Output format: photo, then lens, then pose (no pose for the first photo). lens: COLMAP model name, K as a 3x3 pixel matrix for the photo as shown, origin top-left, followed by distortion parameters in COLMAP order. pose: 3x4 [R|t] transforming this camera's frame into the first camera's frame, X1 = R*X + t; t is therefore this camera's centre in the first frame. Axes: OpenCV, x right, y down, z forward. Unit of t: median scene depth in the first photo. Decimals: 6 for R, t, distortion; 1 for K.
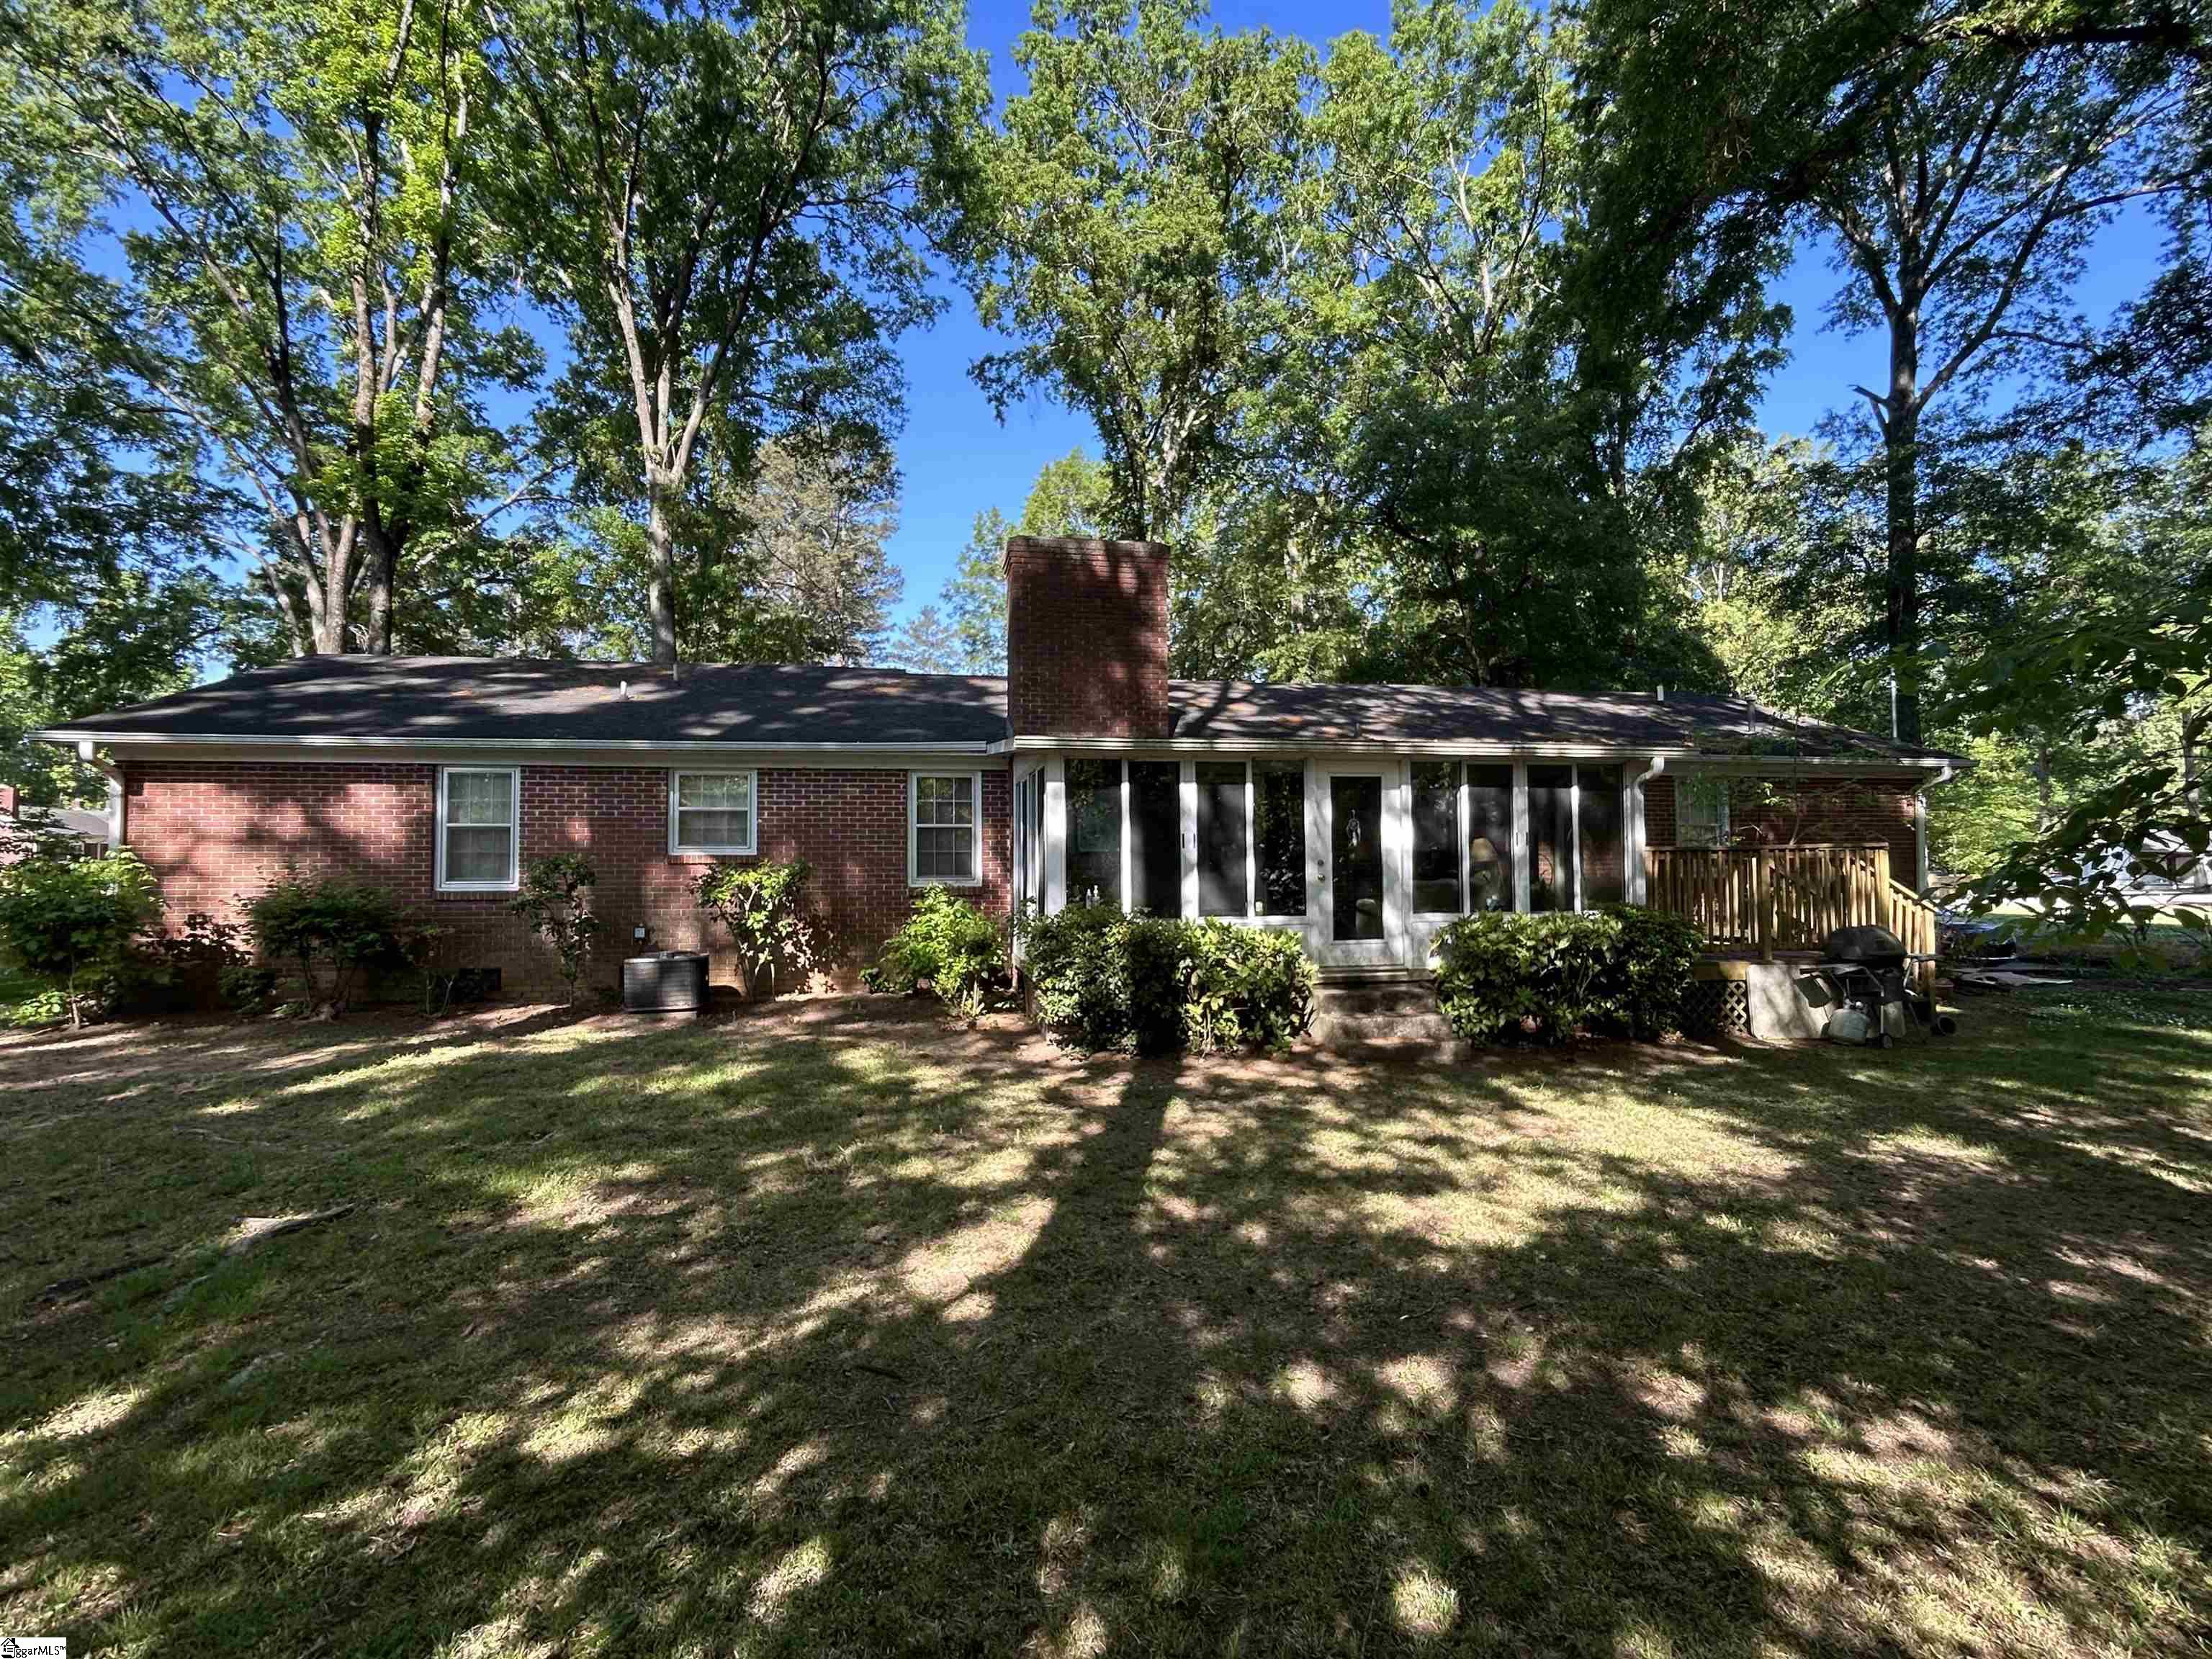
lens RADIAL K [[1066.2, 0, 1107.4], [0, 1066.2, 835.3], [0, 0, 1]] dist [0.004338, 0.002040]
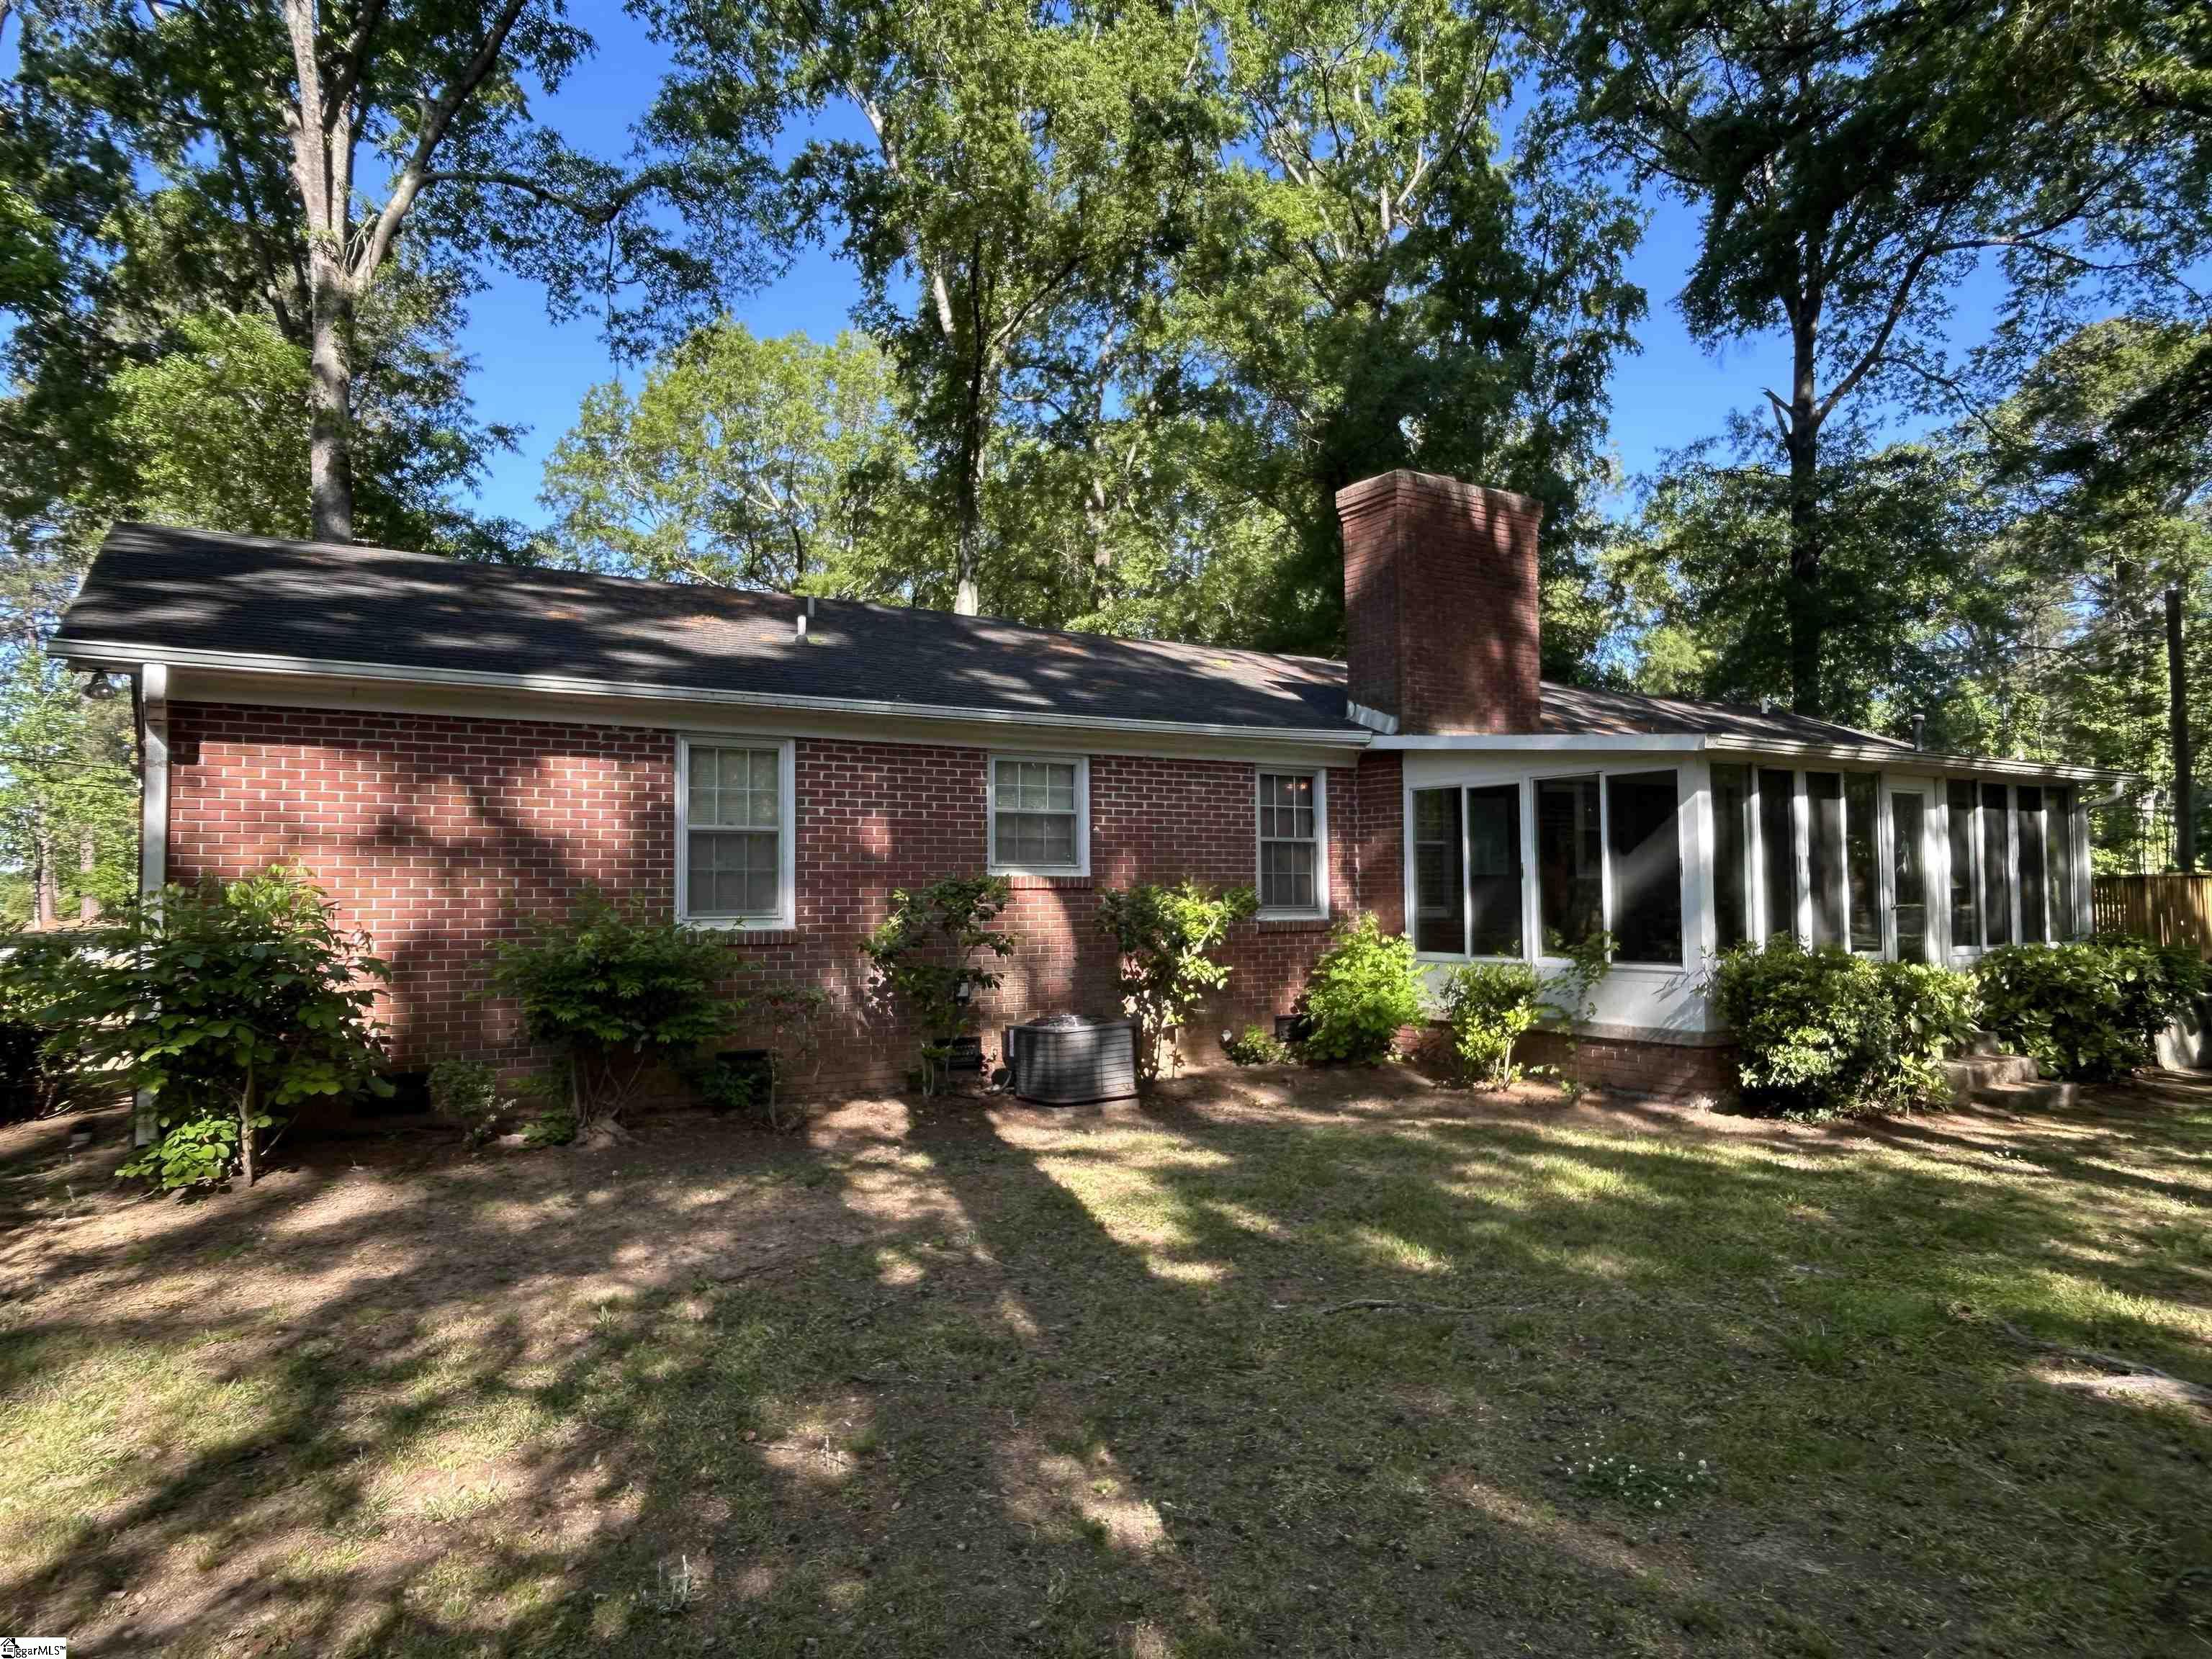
lens RADIAL K [[1413.0, 0, 1104.8], [0, 1413.0, 826.2], [0, 0, 1]] dist [-0.010207, 0.001678]
pose [[0.931219, 0.020104, 0.363905, -0.690395], [-0.013473, 0.999694, -0.020750, 0.005542], [-0.364211, 0.014420, 0.931205, 0.129065]]
